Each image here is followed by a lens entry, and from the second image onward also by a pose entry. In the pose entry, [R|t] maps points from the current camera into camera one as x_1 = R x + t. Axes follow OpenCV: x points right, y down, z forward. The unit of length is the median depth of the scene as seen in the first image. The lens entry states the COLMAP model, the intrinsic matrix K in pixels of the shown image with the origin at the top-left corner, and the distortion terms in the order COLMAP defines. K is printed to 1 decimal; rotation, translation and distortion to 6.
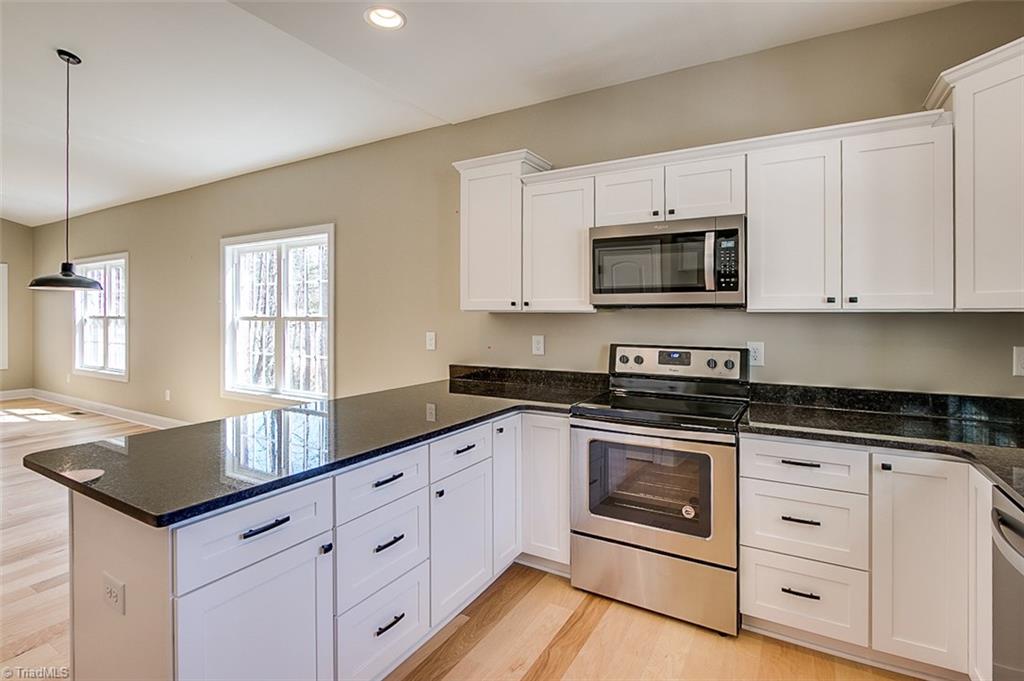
lens RADIAL K [[473.6, 0, 529.7], [0, 473.6, 316.1], [0, 0, 1]] dist [-0.017171, 0.004107]
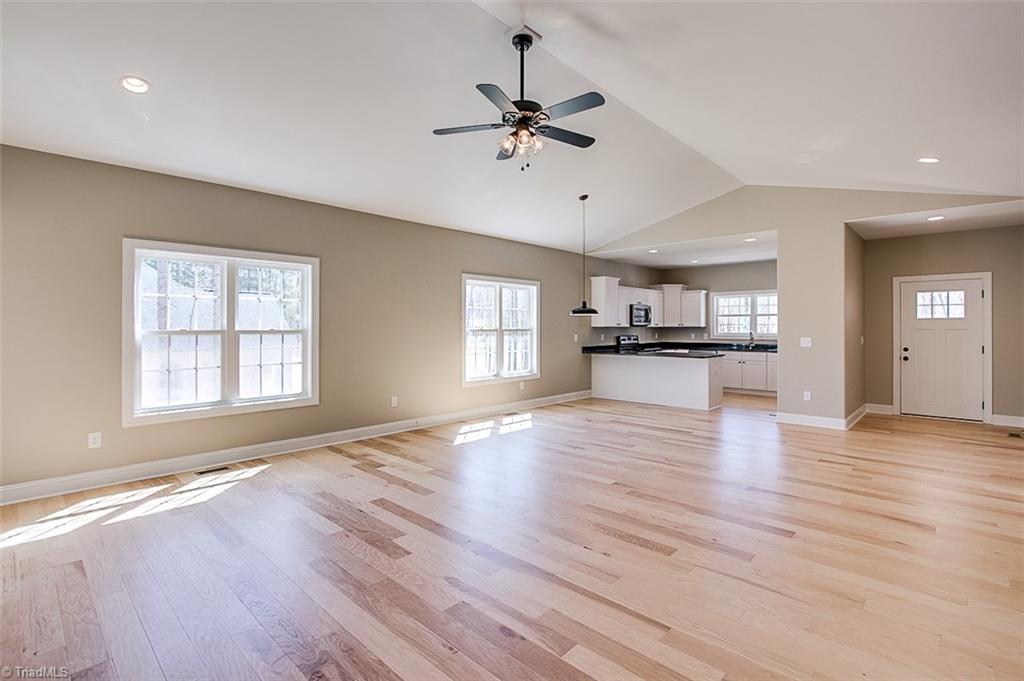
lens RADIAL K [[473.6, 0, 512.4], [0, 473.6, 325.2], [0, 0, 1]] dist [-0.017171, 0.004107]
pose [[0.261291, 0.003677, 0.965253, -3.799278], [0.003980, 0.999980, -0.004886, -0.006826], [-0.965252, 0.005119, 0.261271, 0.948948]]
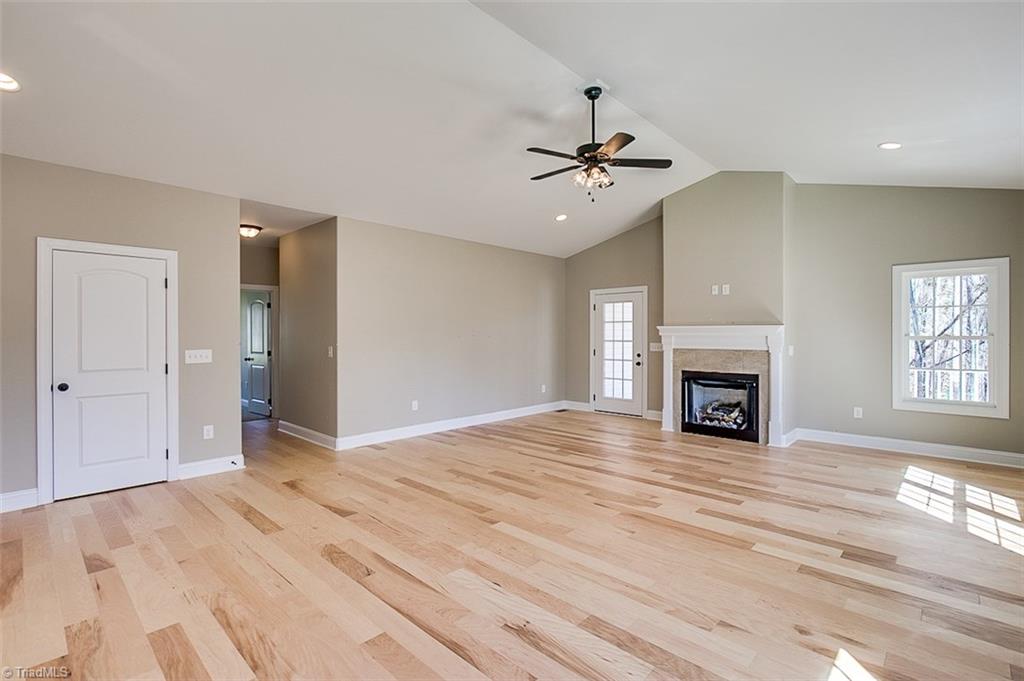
lens RADIAL K [[473.6, 0, 516.0], [0, 473.6, 335.2], [0, 0, 1]] dist [-0.017171, 0.004107]
pose [[-0.257325, 0.001351, -0.966324, -0.911867], [-0.004373, 0.999987, 0.002562, -0.006990], [0.966315, 0.004885, -0.257316, 1.427301]]
